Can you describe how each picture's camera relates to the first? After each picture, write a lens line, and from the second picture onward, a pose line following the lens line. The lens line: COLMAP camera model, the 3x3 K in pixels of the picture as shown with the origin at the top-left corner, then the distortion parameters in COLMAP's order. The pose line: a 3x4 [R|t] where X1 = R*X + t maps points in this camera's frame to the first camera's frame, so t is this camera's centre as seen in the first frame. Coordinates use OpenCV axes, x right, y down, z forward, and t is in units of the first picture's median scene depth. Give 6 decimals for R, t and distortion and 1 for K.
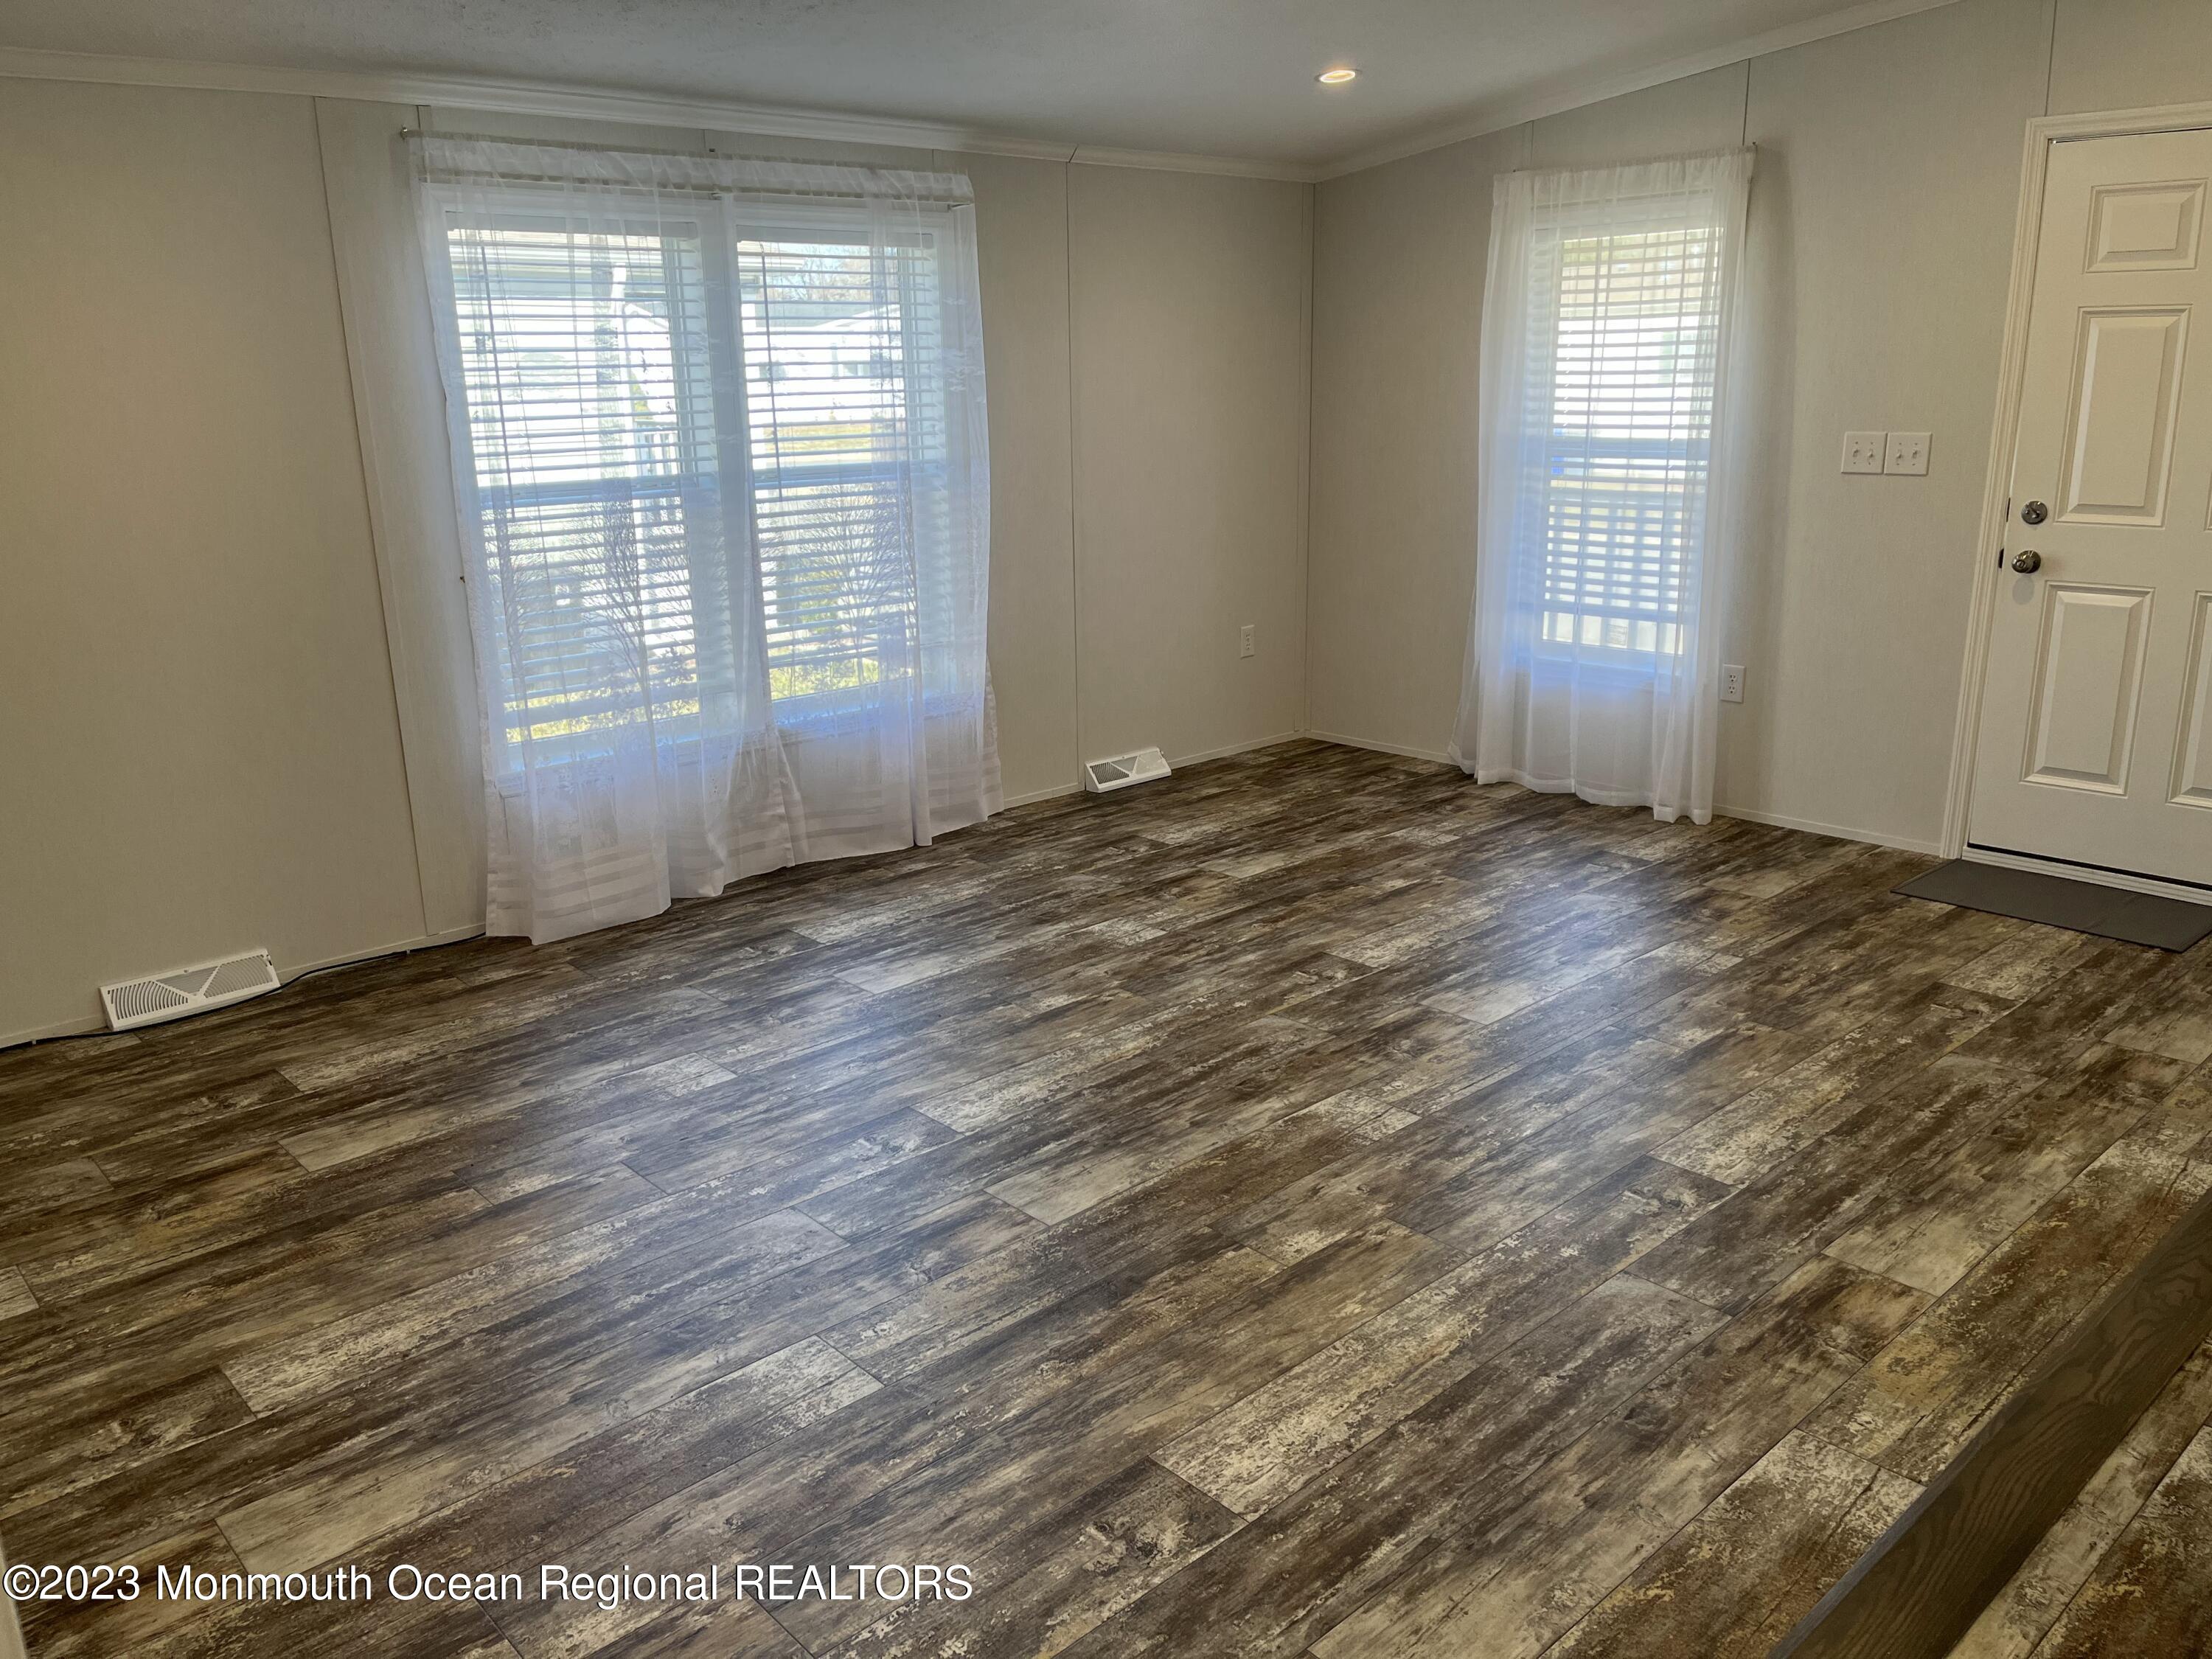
lens RADIAL K [[1674.5, 0, 1115.4], [0, 1674.5, 826.8], [0, 0, 1]] dist [0.074614, -0.104386]
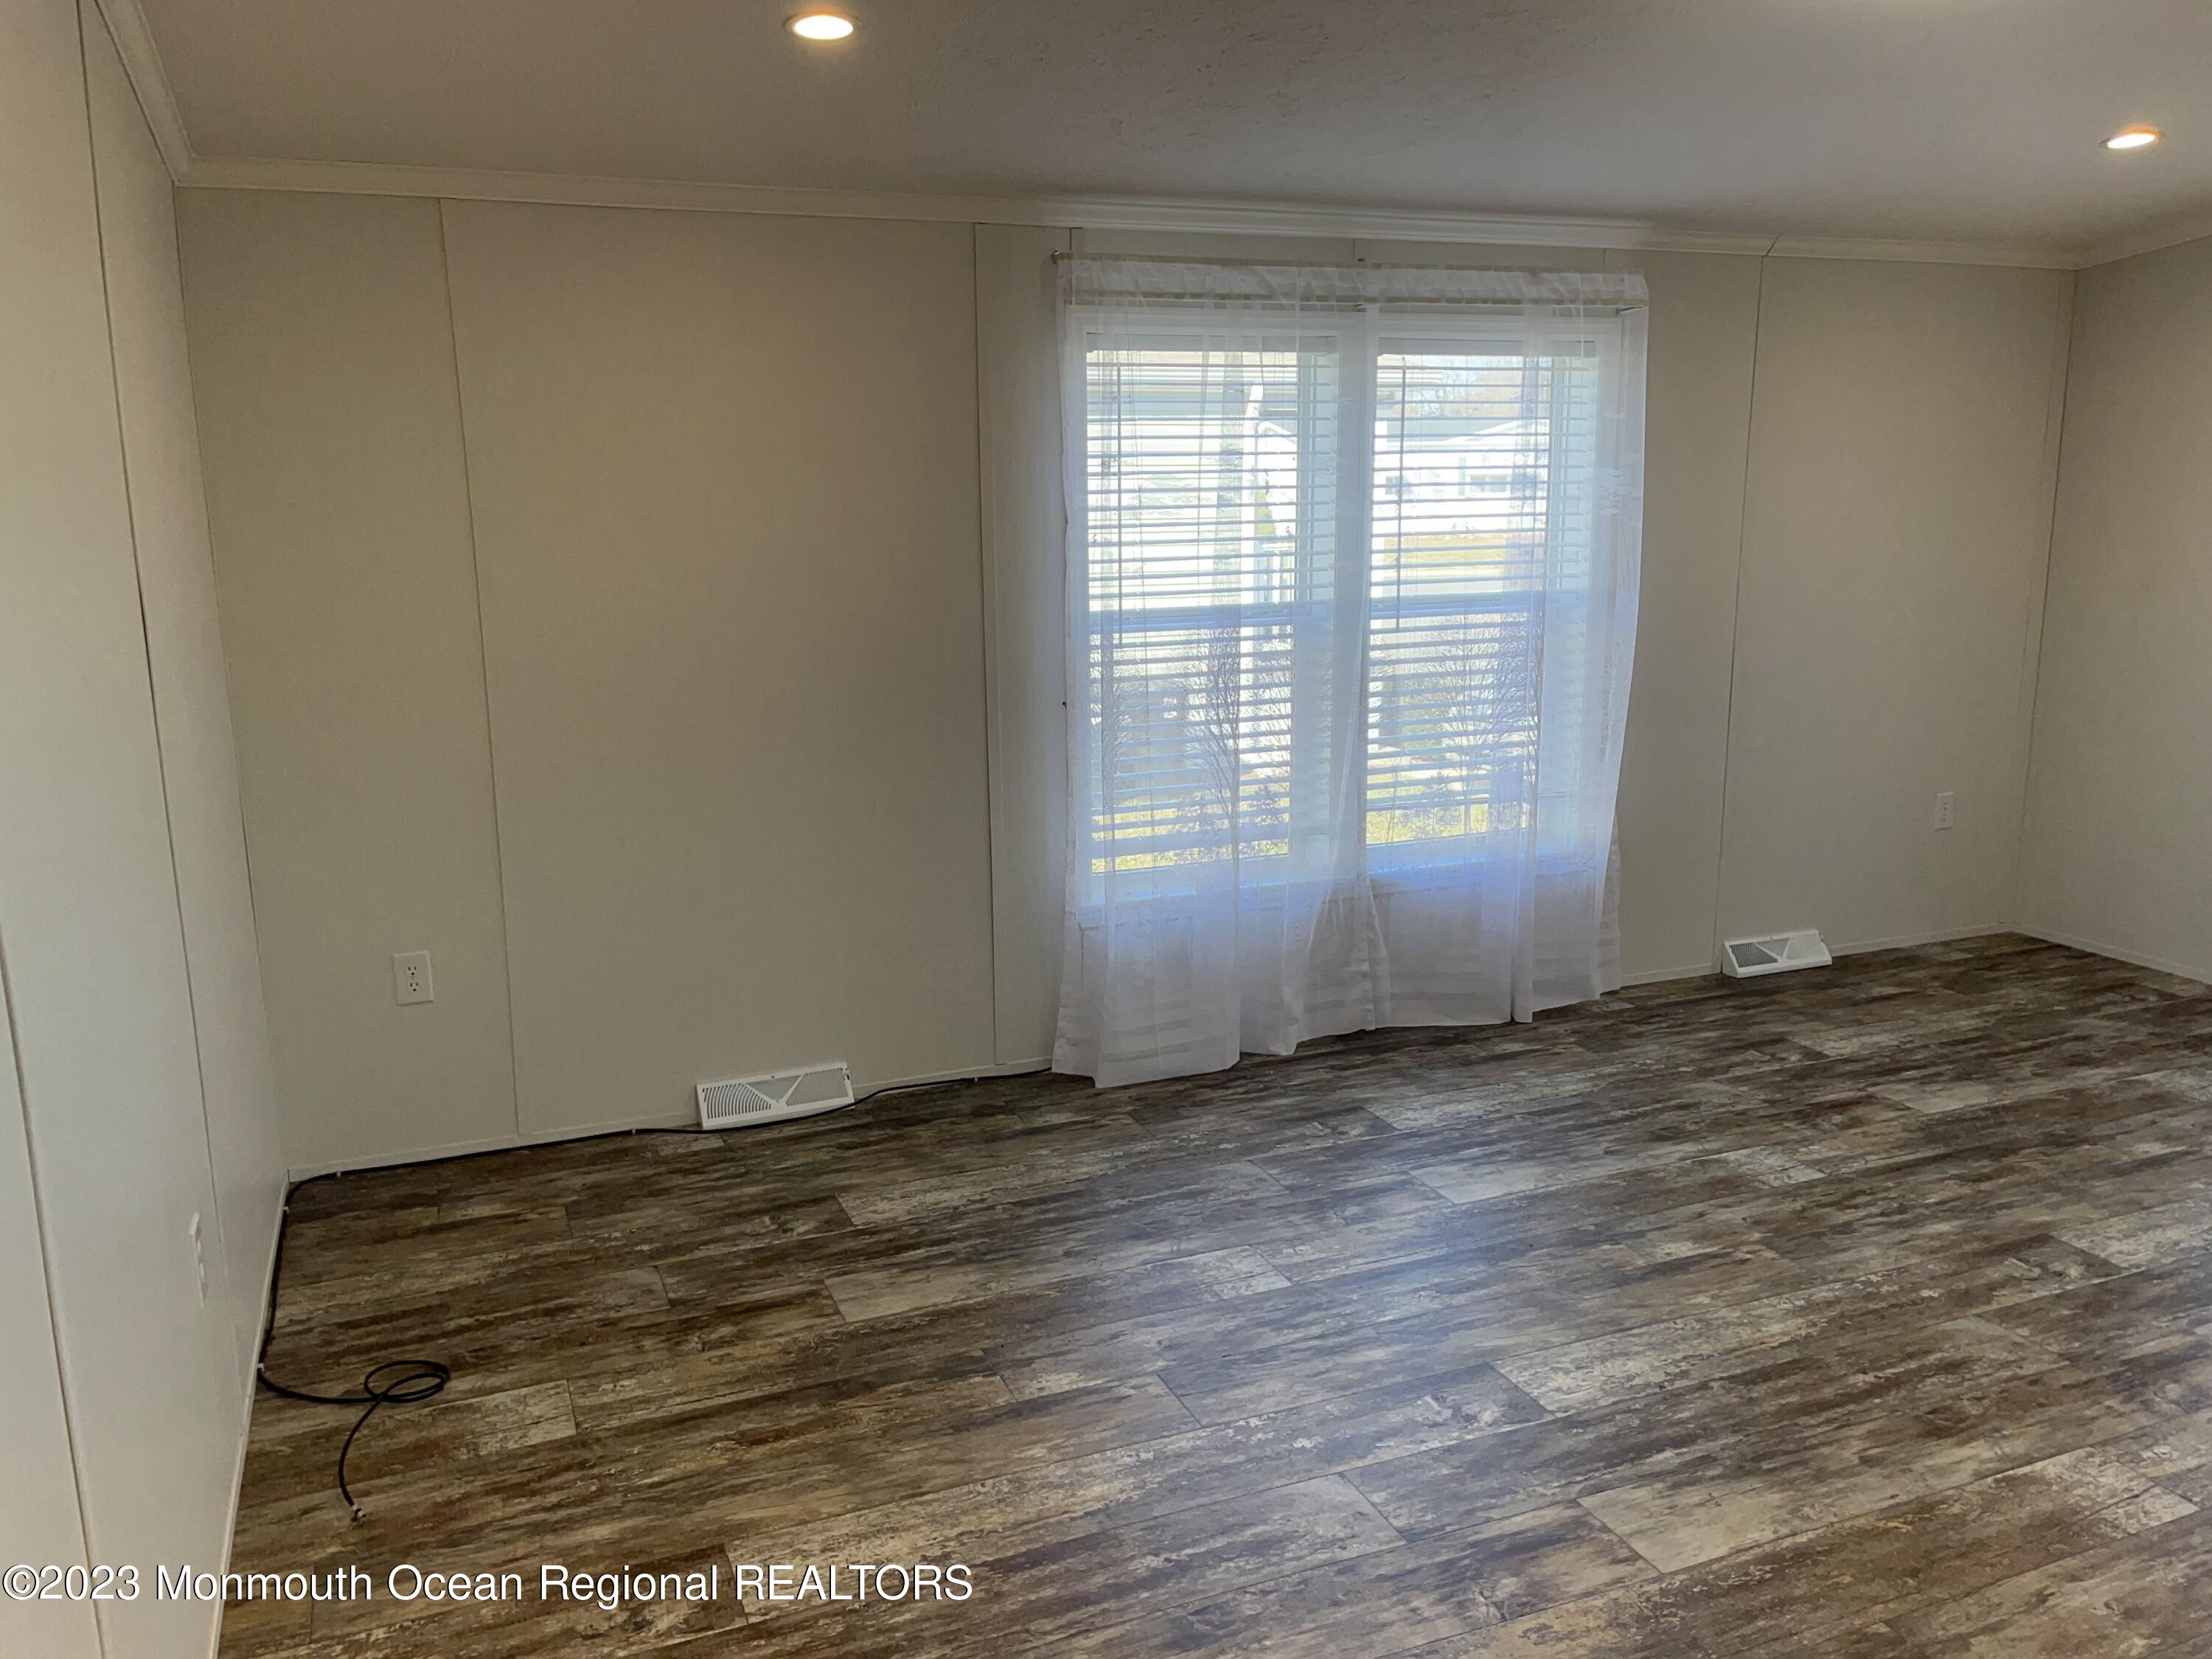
lens RADIAL K [[1674.5, 0, 1098.7], [0, 1674.5, 821.7], [0, 0, 1]] dist [0.074614, -0.104386]
pose [[0.934100, 0.075599, -0.348915, -0.027403], [-0.098350, 0.993997, -0.047928, -0.035918], [0.343197, 0.079086, 0.935928, 0.112811]]
